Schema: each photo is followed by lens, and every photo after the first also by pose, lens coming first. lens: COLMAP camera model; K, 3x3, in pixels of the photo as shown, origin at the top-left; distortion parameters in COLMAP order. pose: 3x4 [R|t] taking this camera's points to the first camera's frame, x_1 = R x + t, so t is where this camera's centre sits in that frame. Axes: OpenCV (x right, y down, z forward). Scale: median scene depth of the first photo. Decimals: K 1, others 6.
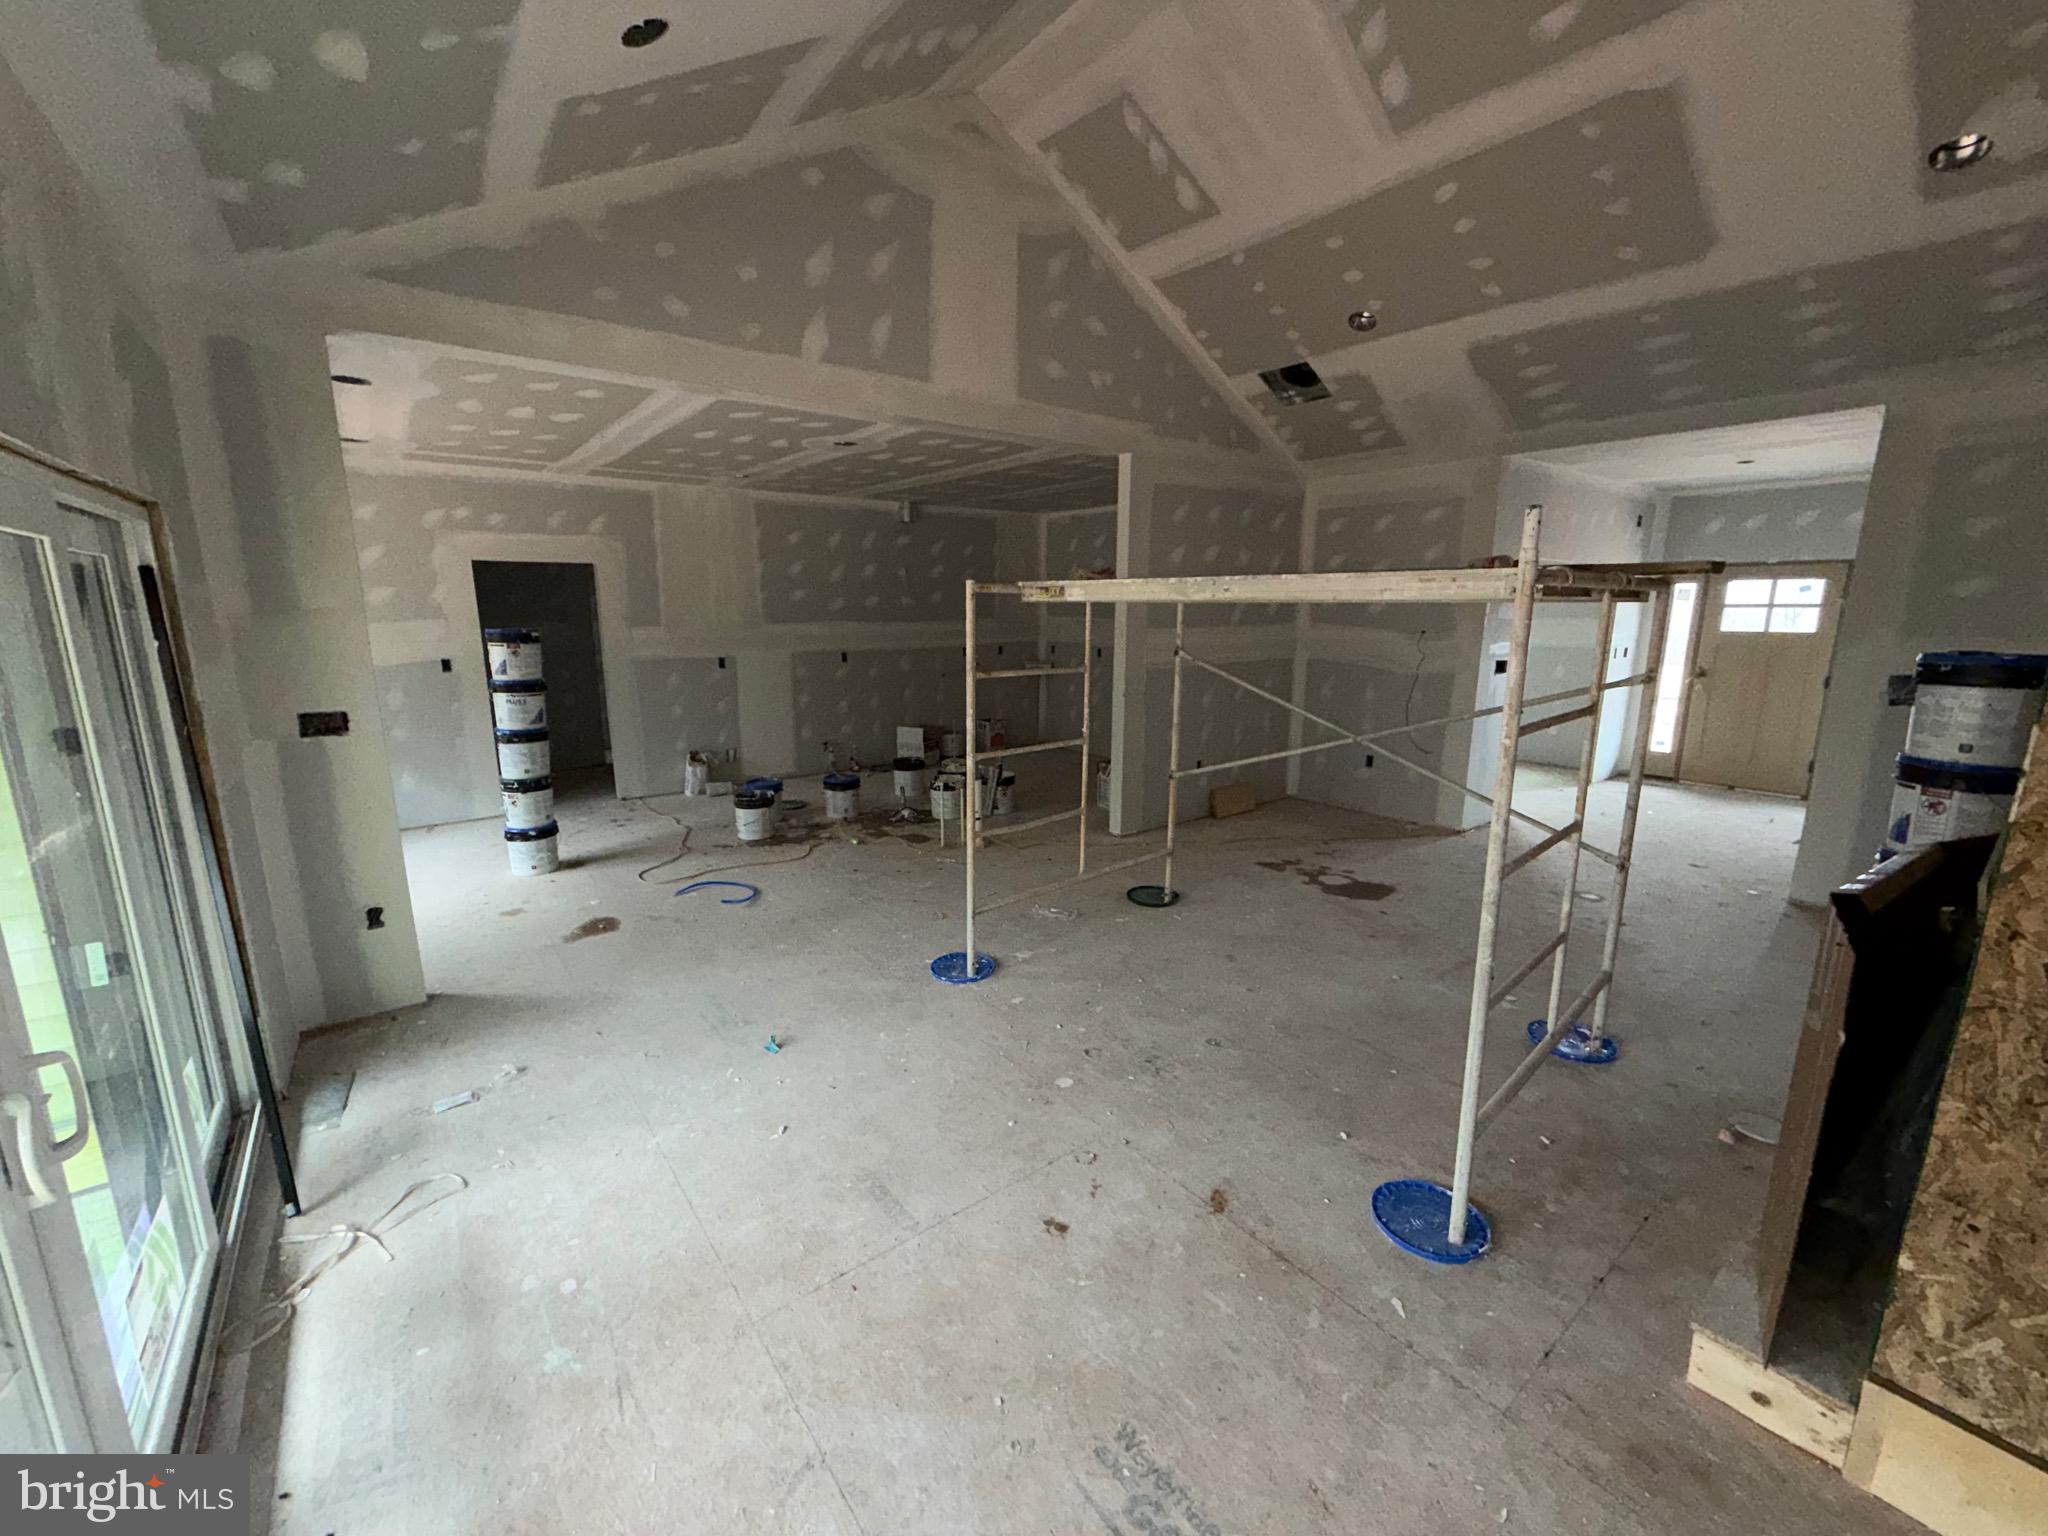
lens RADIAL K [[815.1, 0, 1017.3], [0, 815.1, 765.4], [0, 0, 1]] dist [-0.002567, -0.000175]
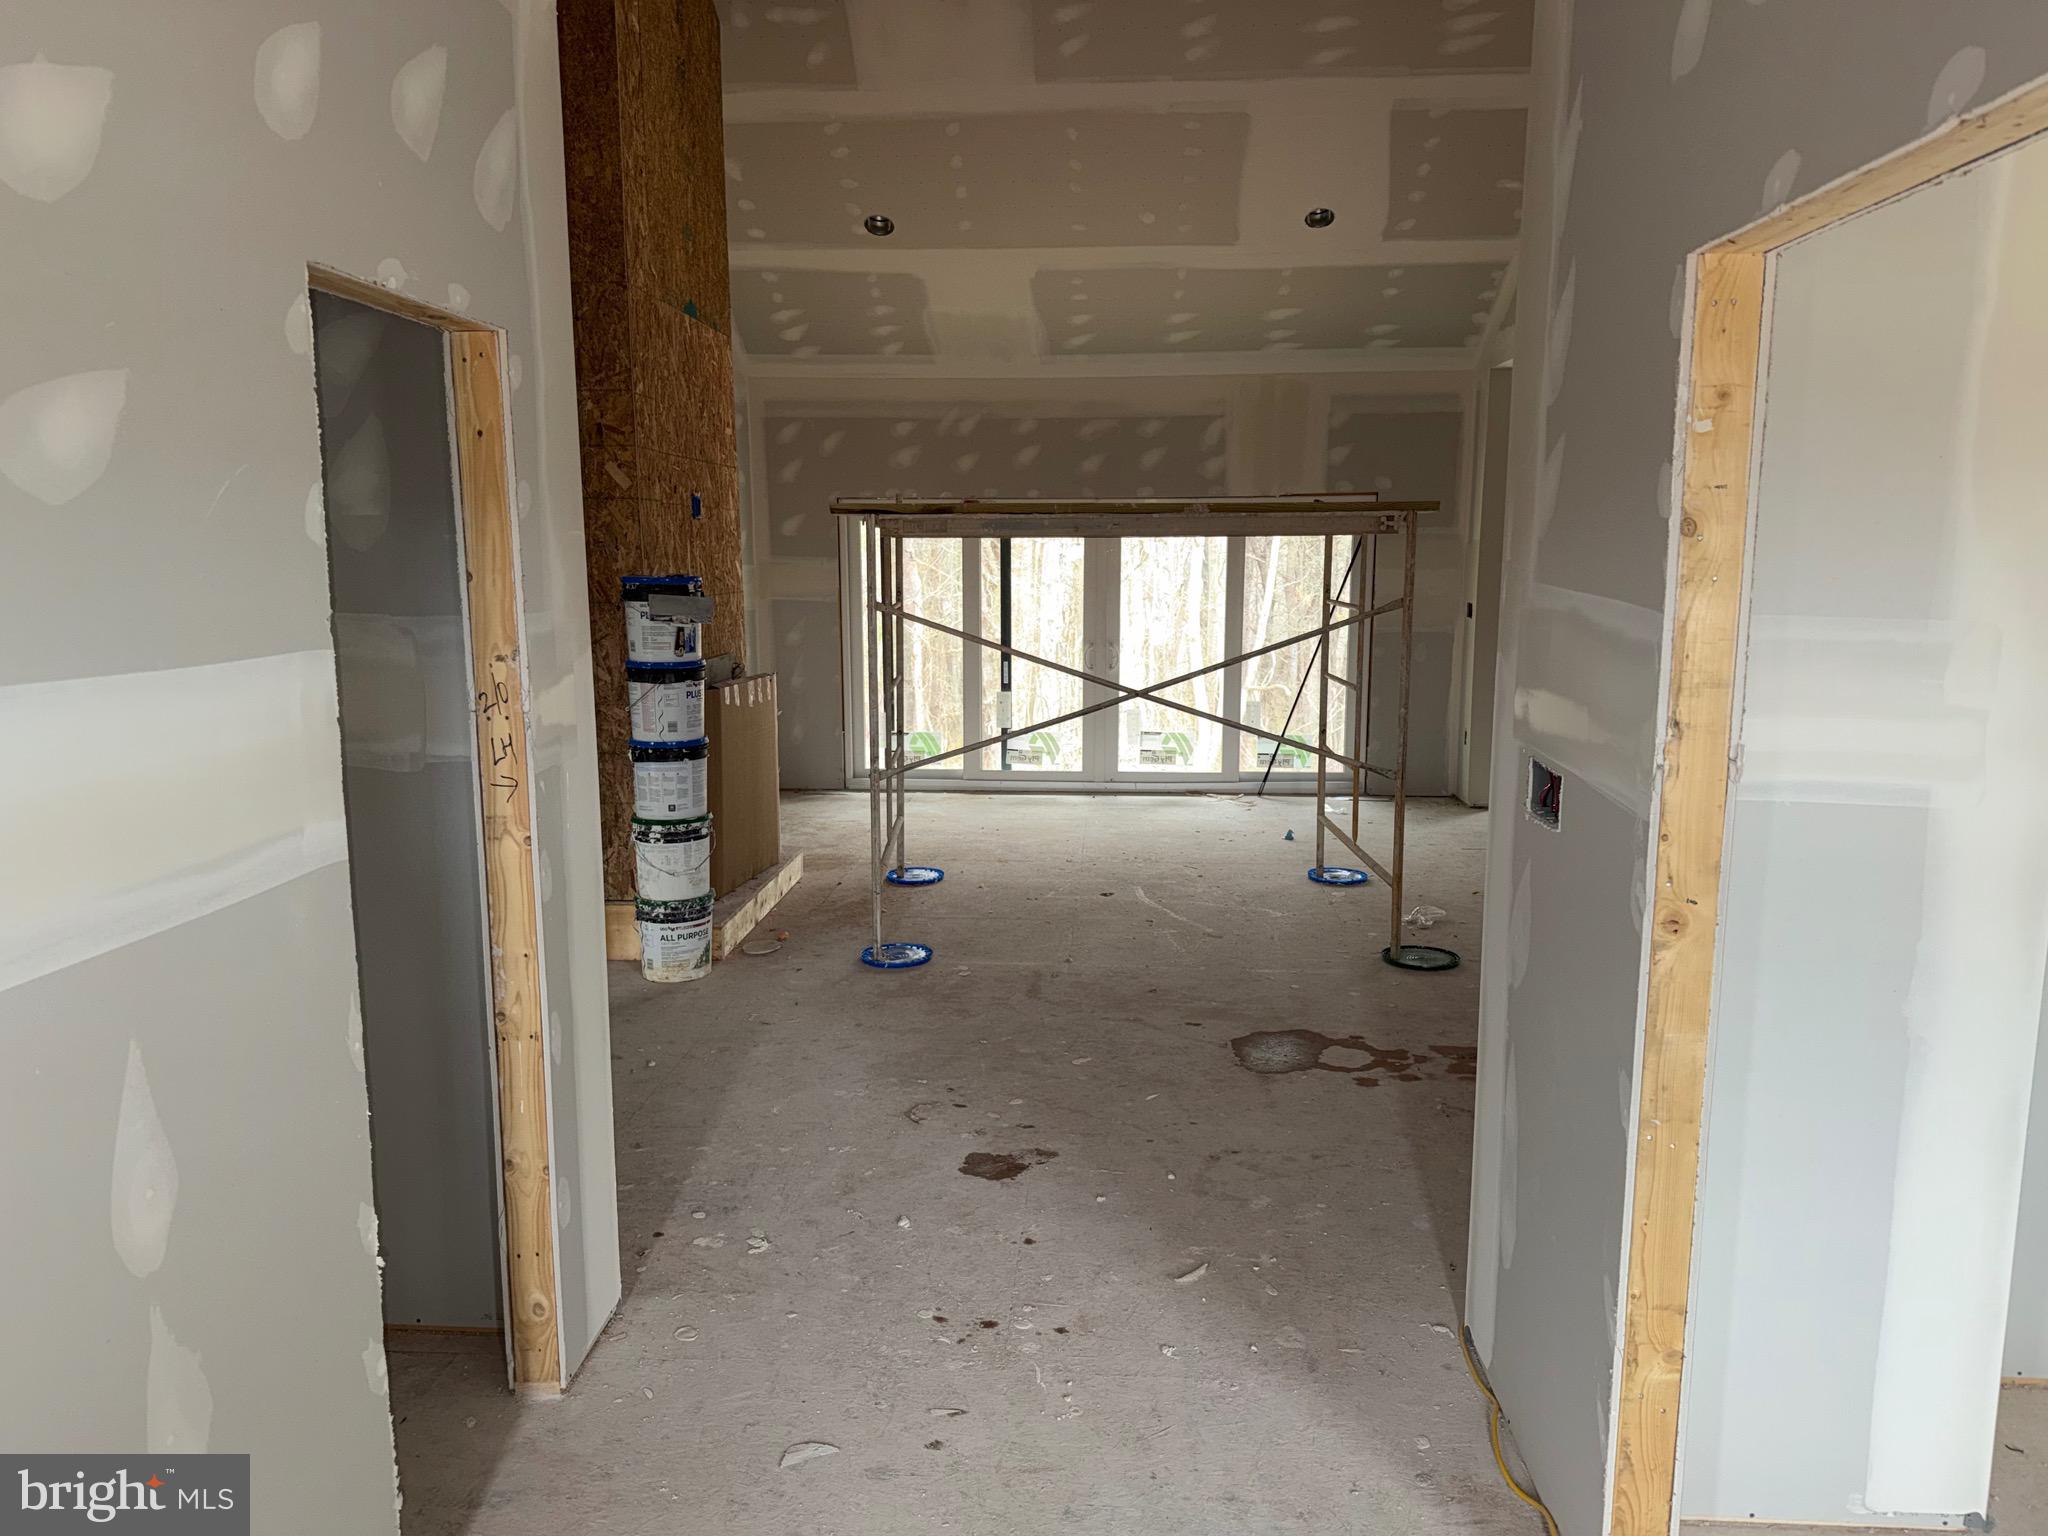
lens RADIAL K [[1420.3, 0, 1021.7], [0, 1420.3, 774.2], [0, 0, 1]] dist [0.063294, -0.003765]
pose [[-0.664172, 0.119930, -0.737898, 0.911748], [-0.143676, 0.948170, 0.283427, -0.202599], [0.733644, 0.294262, -0.612517, 1.045352]]
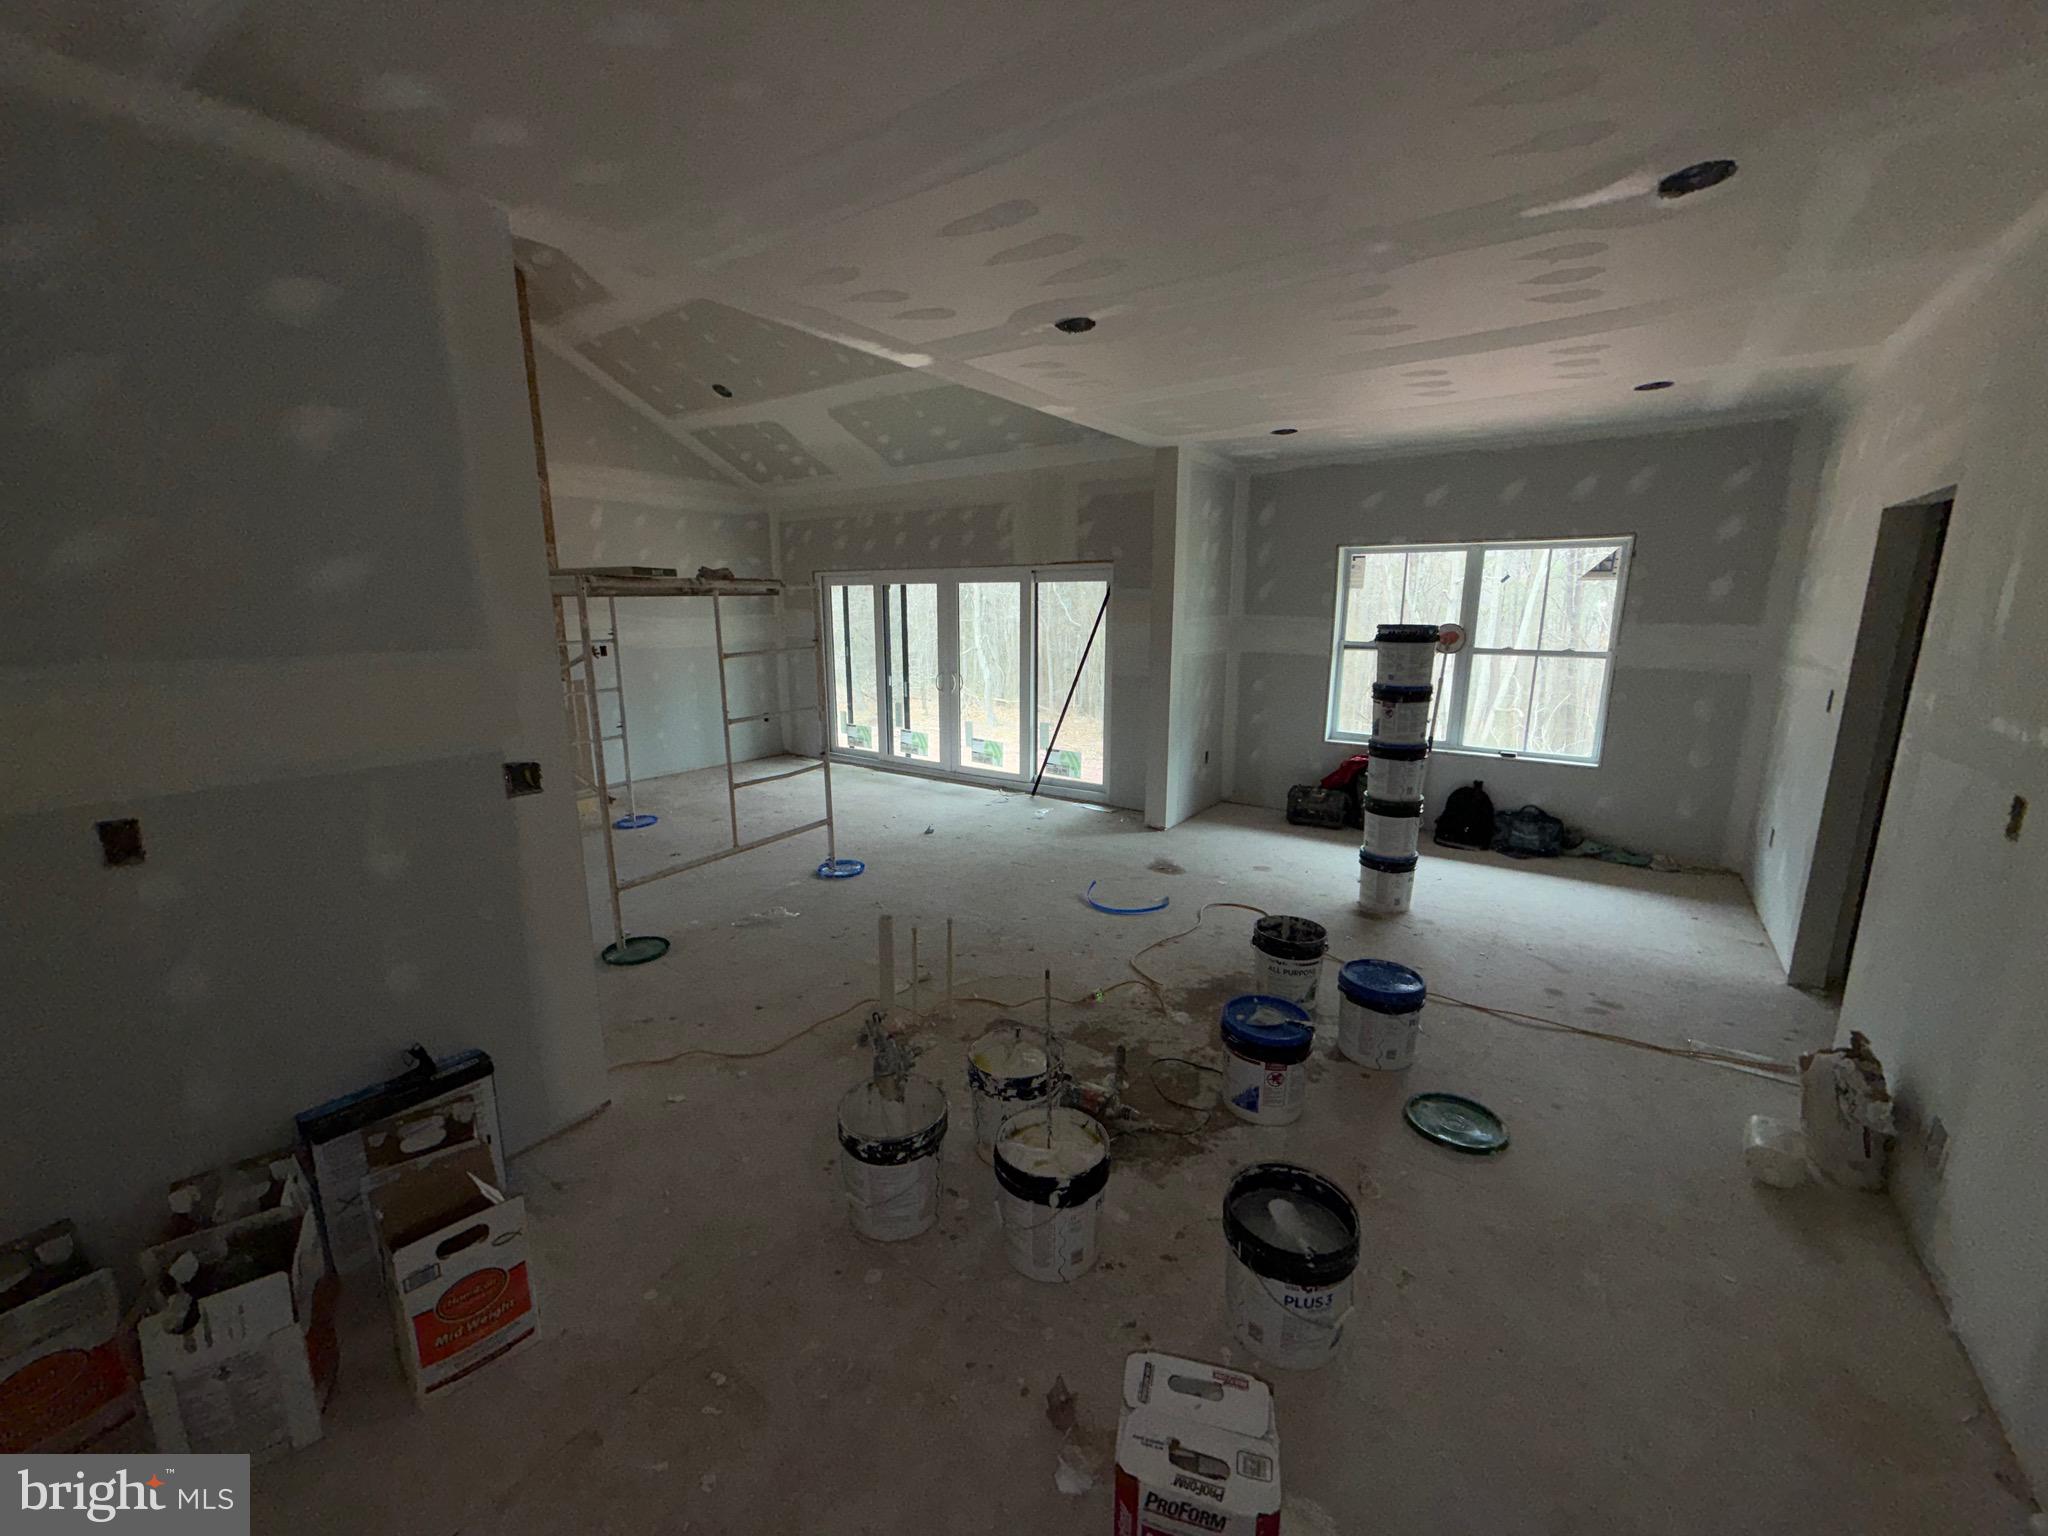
lens RADIAL K [[818.8, 0, 1010.5], [0, 818.8, 755.6], [0, 0, 1]] dist [-0.009256, -0.000181]
pose [[-0.959922, 0.053354, -0.275140, 0.013463], [-0.052980, 0.929469, 0.365077, -0.248828], [0.275213, 0.365023, -0.889391, 1.277560]]
